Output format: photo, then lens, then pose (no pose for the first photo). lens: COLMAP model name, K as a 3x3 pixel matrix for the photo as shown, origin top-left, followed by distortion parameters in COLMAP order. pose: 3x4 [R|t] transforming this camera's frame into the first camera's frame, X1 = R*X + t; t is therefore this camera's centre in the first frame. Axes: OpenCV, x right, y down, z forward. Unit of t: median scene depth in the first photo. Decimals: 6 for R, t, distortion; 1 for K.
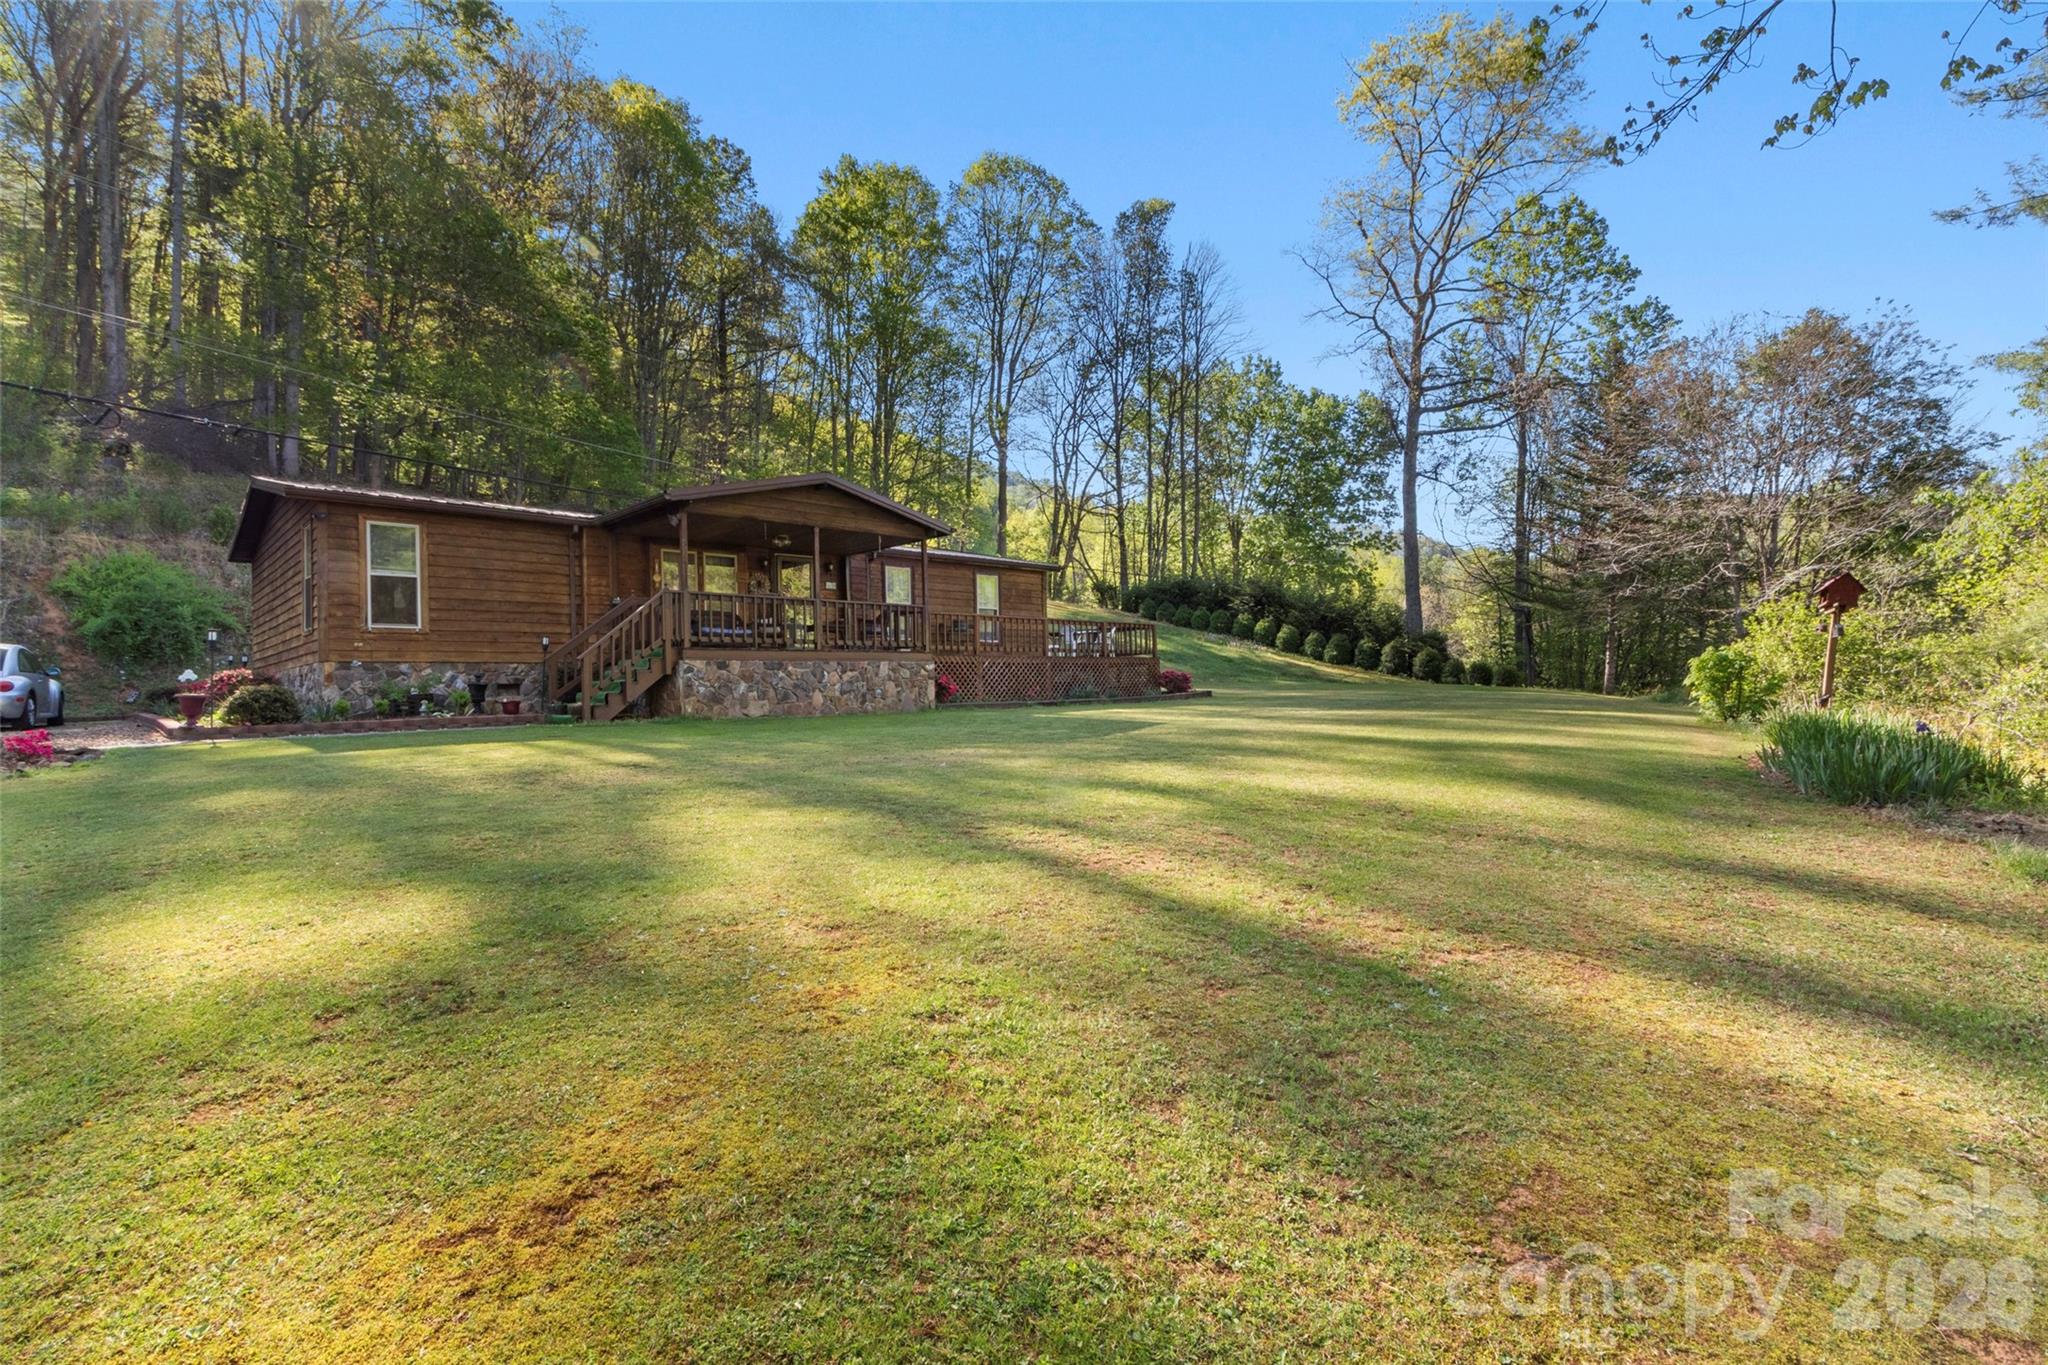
lens RADIAL K [[930.9, 0, 1031.3], [0, 930.9, 672.7], [0, 0, 1]] dist [0.003407, -0.001205]
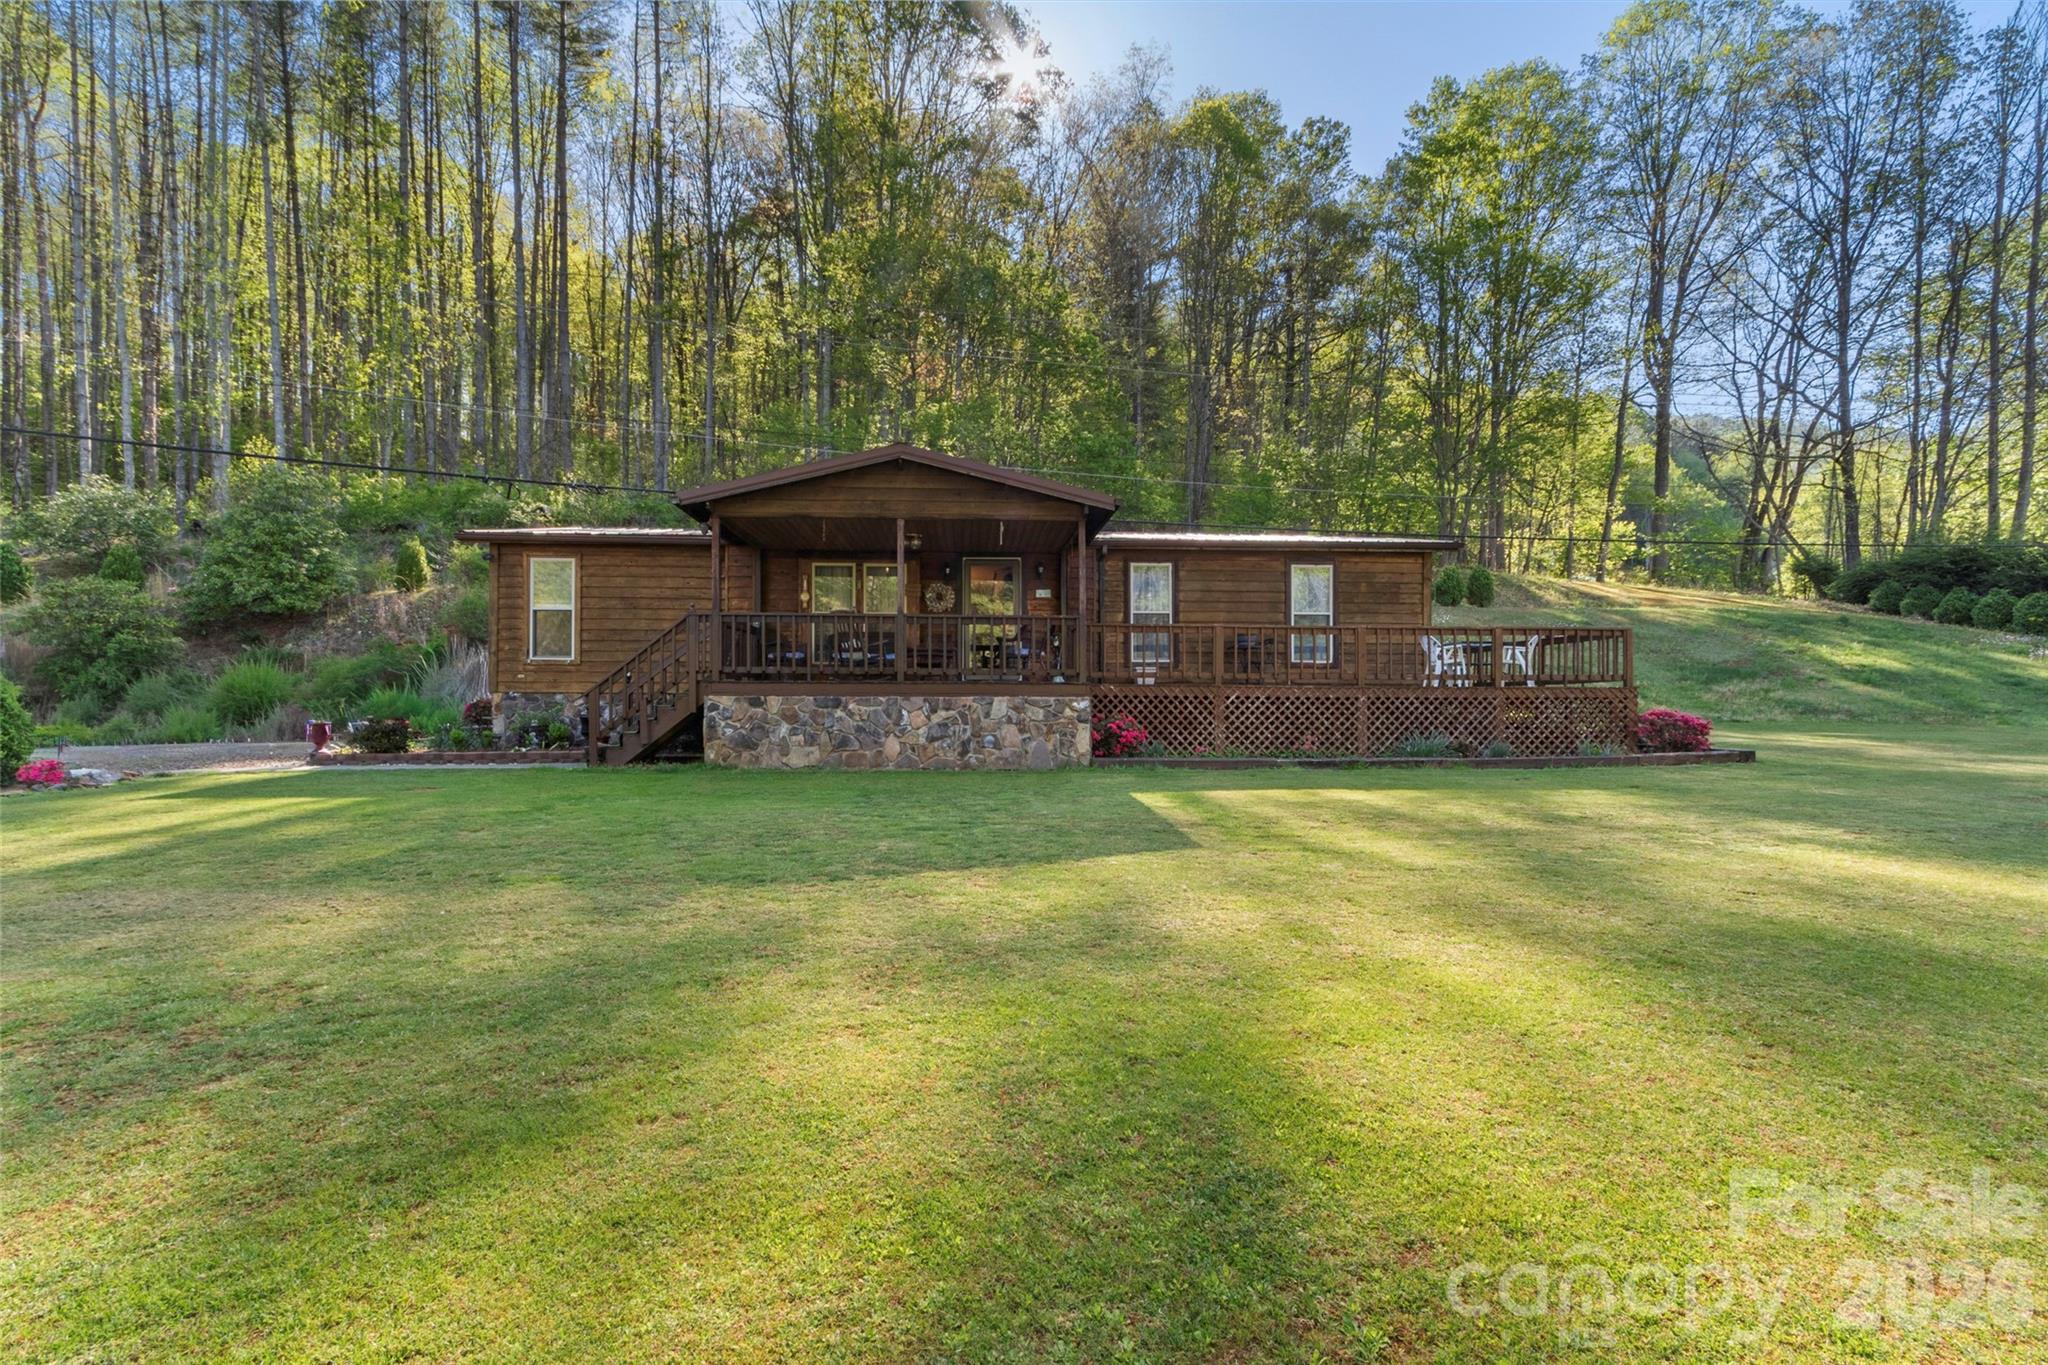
lens RADIAL K [[930.9, 0, 1020.4], [0, 930.9, 684.4], [0, 0, 1]] dist [0.003407, -0.001205]
pose [[0.751956, 0.009667, -0.659142, 0.320703], [-0.008668, 0.999951, 0.004777, -0.024994], [0.659156, 0.002122, 0.752003, 0.469255]]
